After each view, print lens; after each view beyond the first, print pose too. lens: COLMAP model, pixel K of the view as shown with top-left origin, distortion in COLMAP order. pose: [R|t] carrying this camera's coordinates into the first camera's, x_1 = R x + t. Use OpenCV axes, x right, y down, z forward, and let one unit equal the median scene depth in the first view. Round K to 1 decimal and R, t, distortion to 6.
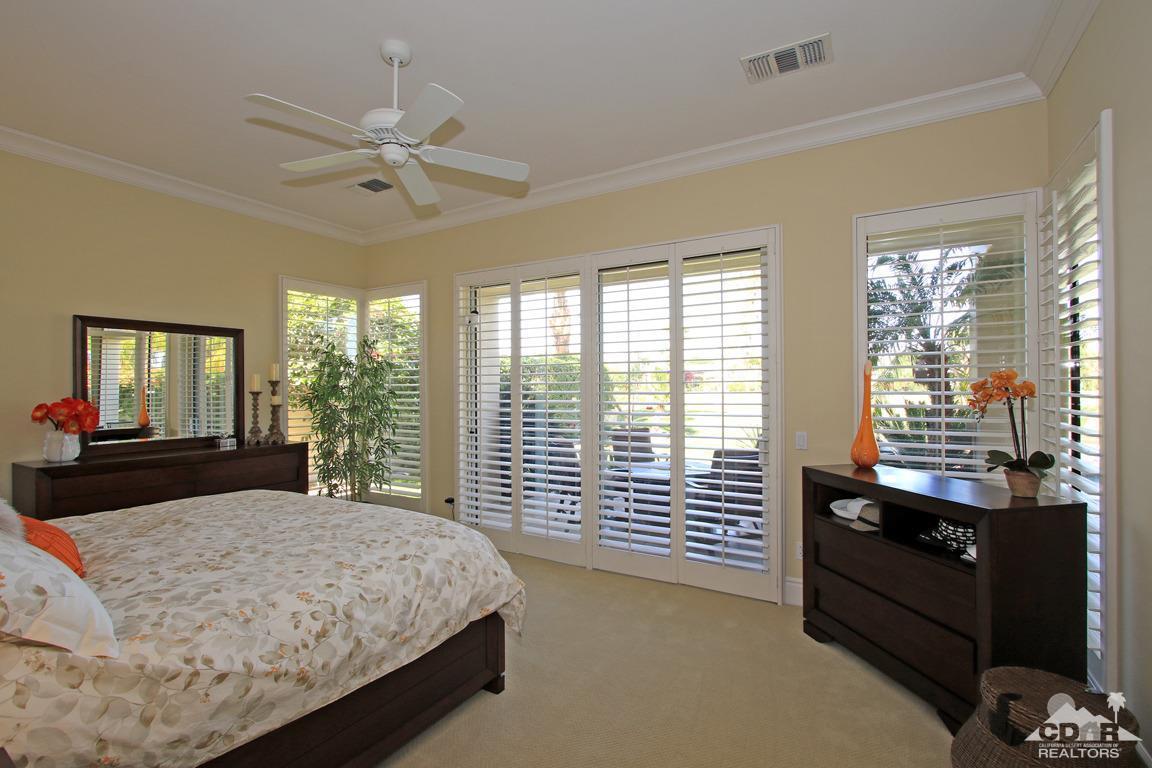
lens RADIAL K [[542.9, 0, 573.2], [0, 542.9, 386.0], [0, 0, 1]] dist [-0.020973, 0.004825]
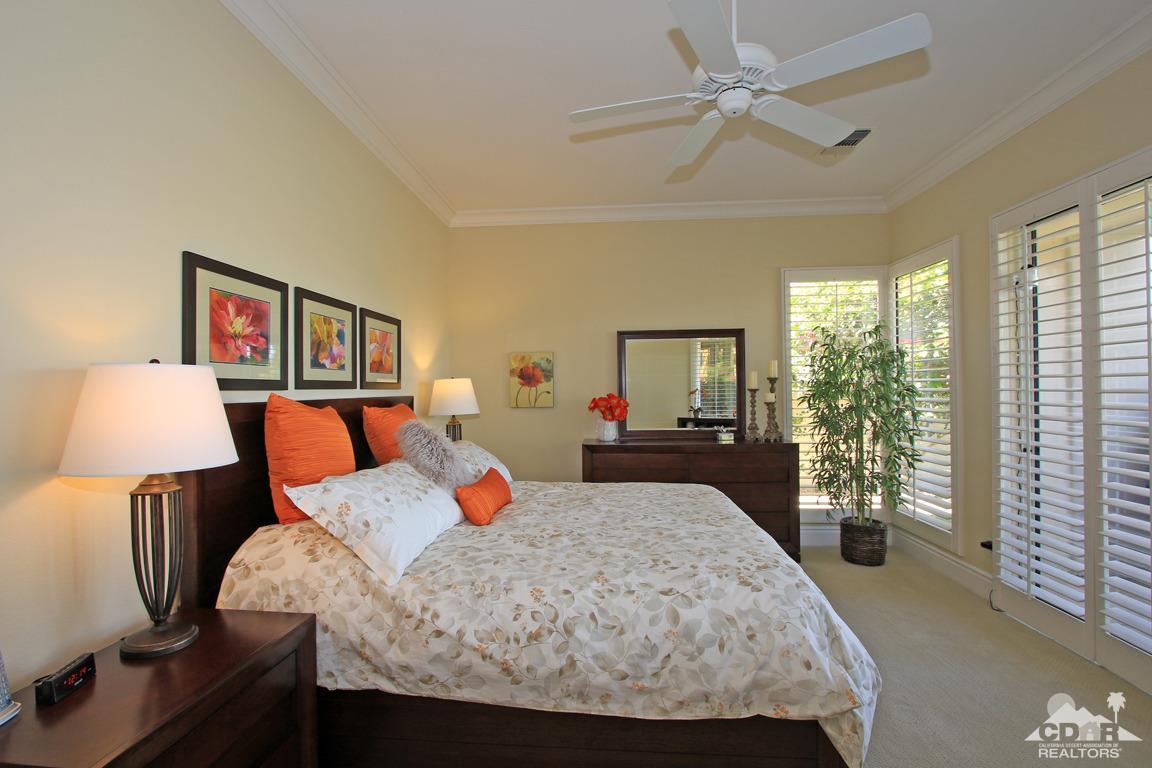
lens RADIAL K [[542.9, 0, 572.5], [0, 542.9, 386.4], [0, 0, 1]] dist [-0.020973, 0.004825]
pose [[0.428520, -0.003290, -0.903526, 0.392306], [0.012477, 0.999920, 0.002277, -0.001346], [0.903446, -0.012249, 0.428527, 0.541143]]
